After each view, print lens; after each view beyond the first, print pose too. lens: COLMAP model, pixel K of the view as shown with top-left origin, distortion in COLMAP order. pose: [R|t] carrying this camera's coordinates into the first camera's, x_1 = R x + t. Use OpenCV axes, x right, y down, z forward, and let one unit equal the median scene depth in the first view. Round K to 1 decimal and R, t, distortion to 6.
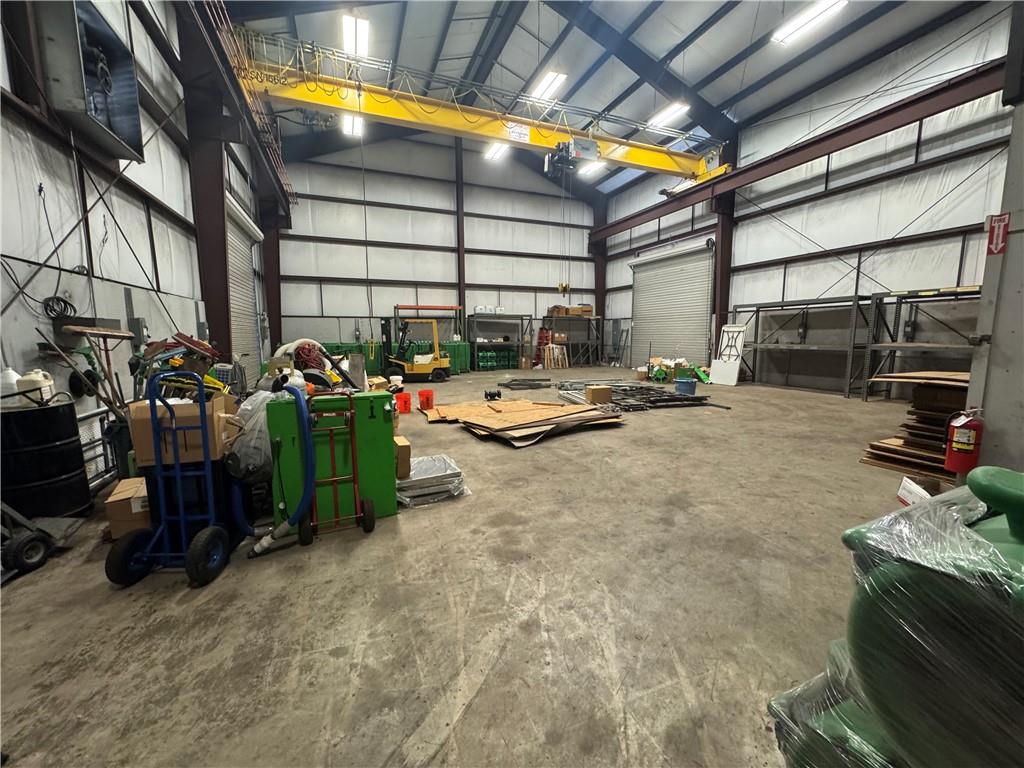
lens RADIAL K [[407.8, 0, 514.0], [0, 407.8, 384.8], [0, 0, 1]] dist [0.001662, 0.000251]
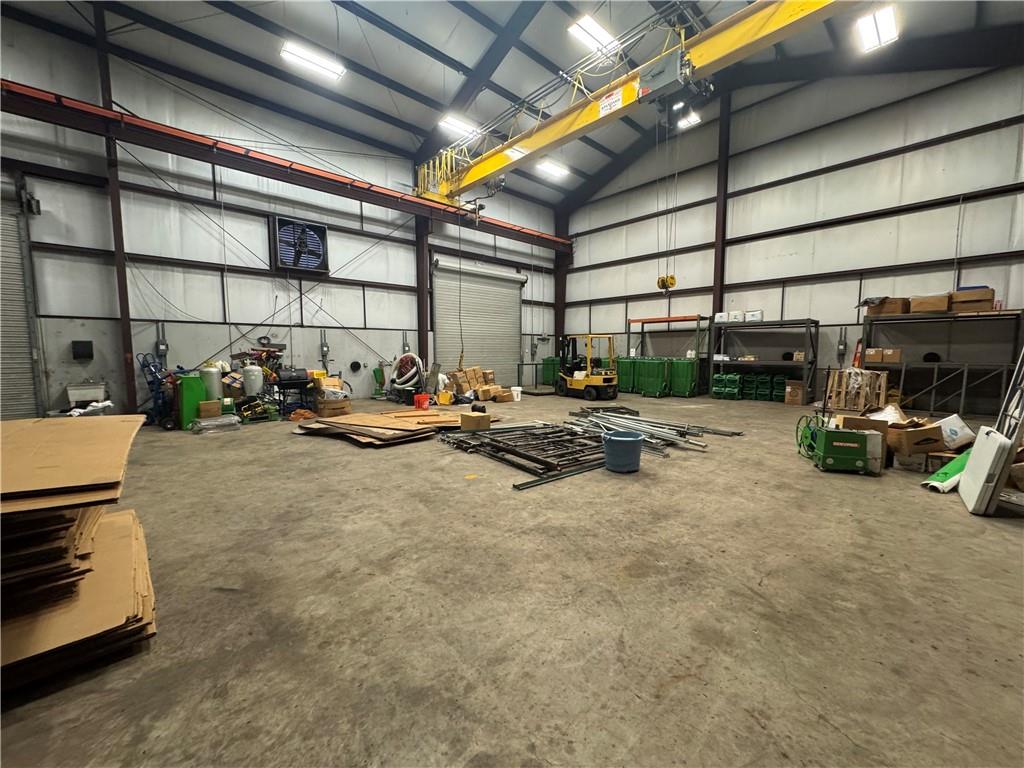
lens RADIAL K [[407.8, 0, 514.0], [0, 407.8, 384.8], [0, 0, 1]] dist [0.001662, 0.000251]
pose [[0.359441, 0.080833, -0.929660, 0.487120], [-0.114925, 0.992492, 0.041862, -0.047289], [0.926064, 0.091795, 0.366032, 0.372880]]
